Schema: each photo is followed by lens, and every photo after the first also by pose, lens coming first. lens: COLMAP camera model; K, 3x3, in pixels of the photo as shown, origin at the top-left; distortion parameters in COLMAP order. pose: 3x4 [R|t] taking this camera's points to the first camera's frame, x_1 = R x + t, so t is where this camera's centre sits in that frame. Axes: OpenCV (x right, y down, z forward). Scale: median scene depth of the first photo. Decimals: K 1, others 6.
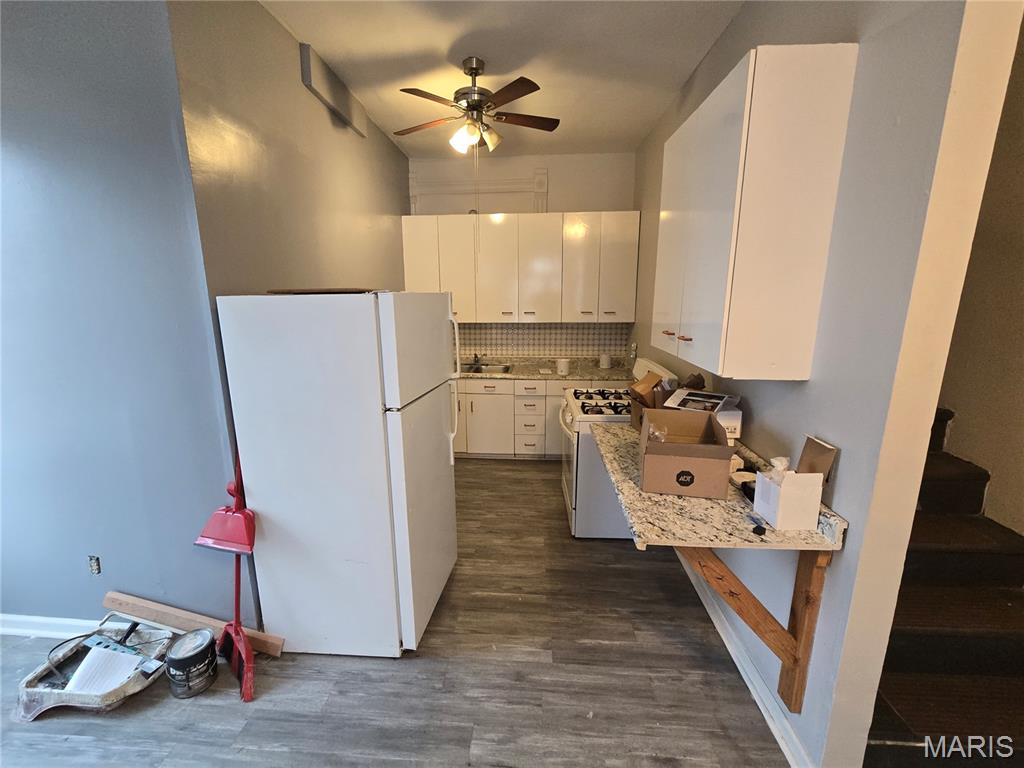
lens RADIAL K [[420.8, 0, 505.2], [0, 420.8, 378.9], [0, 0, 1]] dist [-0.000288, 0.000186]
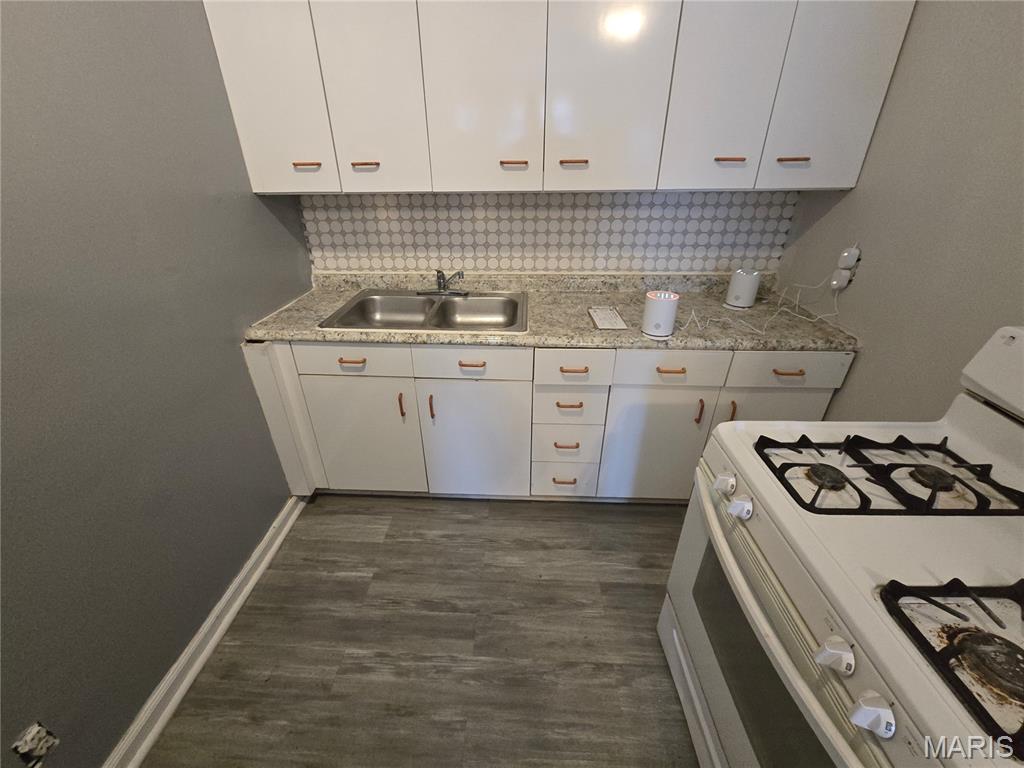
lens RADIAL K [[416.9, 0, 503.7], [0, 416.9, 376.5], [0, 0, 1]] dist [0.001232, 0.000204]
pose [[0.999700, -0.014386, 0.019847, -0.031777], [0.008351, 0.961124, 0.275992, -0.166447], [-0.023046, -0.275743, 0.960955, 1.284641]]
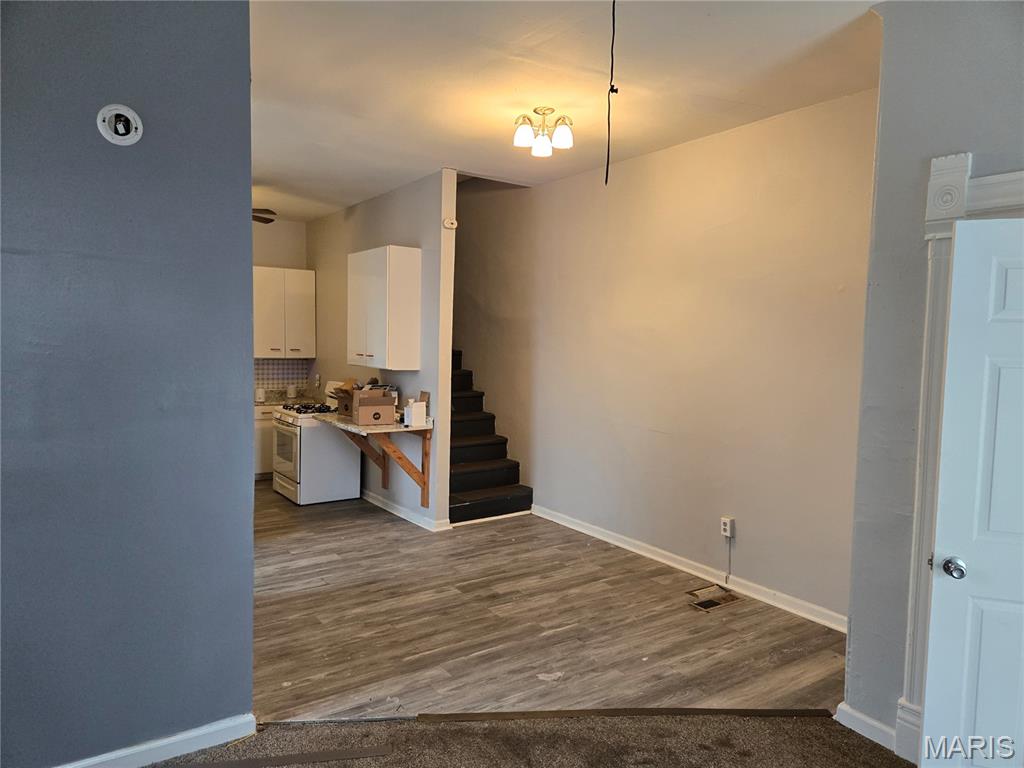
lens RADIAL K [[672.7, 0, 507.7], [0, 672.7, 386.6], [0, 0, 1]] dist [0.083653, -0.072192]
pose [[0.780728, -0.020267, 0.624542, -1.038251], [0.100746, 0.990481, -0.093799, 0.402184], [-0.616696, 0.136151, 0.775338, -1.829058]]
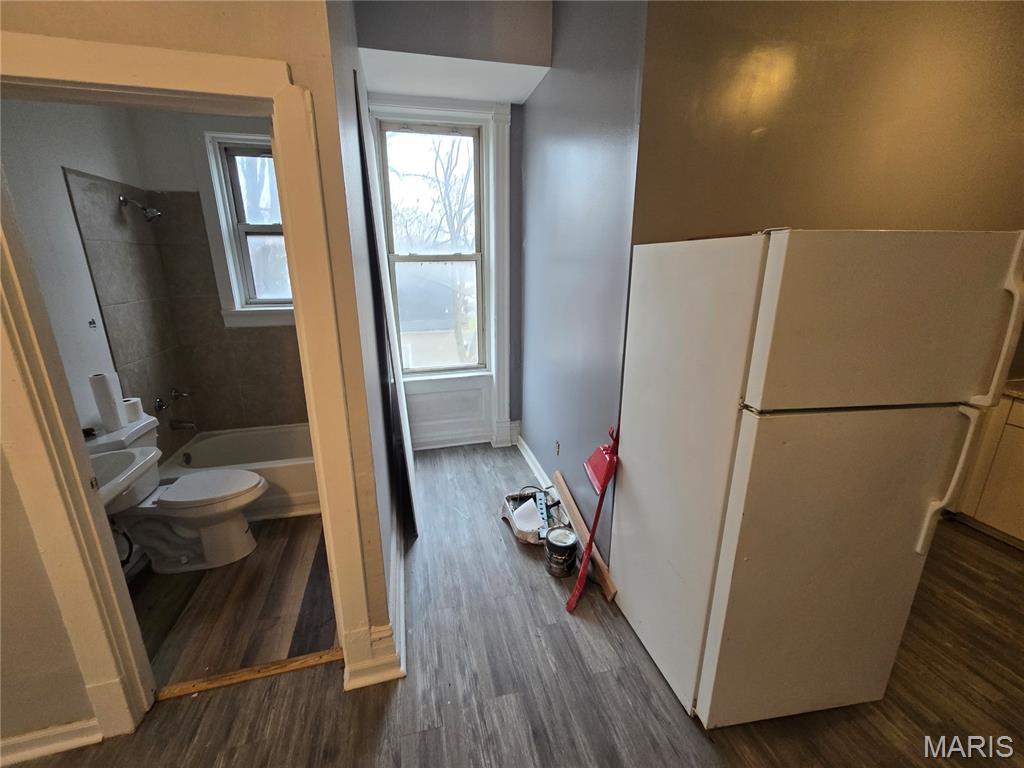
lens RADIAL K [[419.8, 0, 511.0], [0, 419.8, 382.3], [0, 0, 1]] dist [-0.001564, -0.000175]
pose [[0.312821, 0.264022, -0.912379, 0.191242], [-0.195943, 0.957865, 0.210003, -0.030628], [0.929381, 0.113081, 0.351373, 0.346404]]
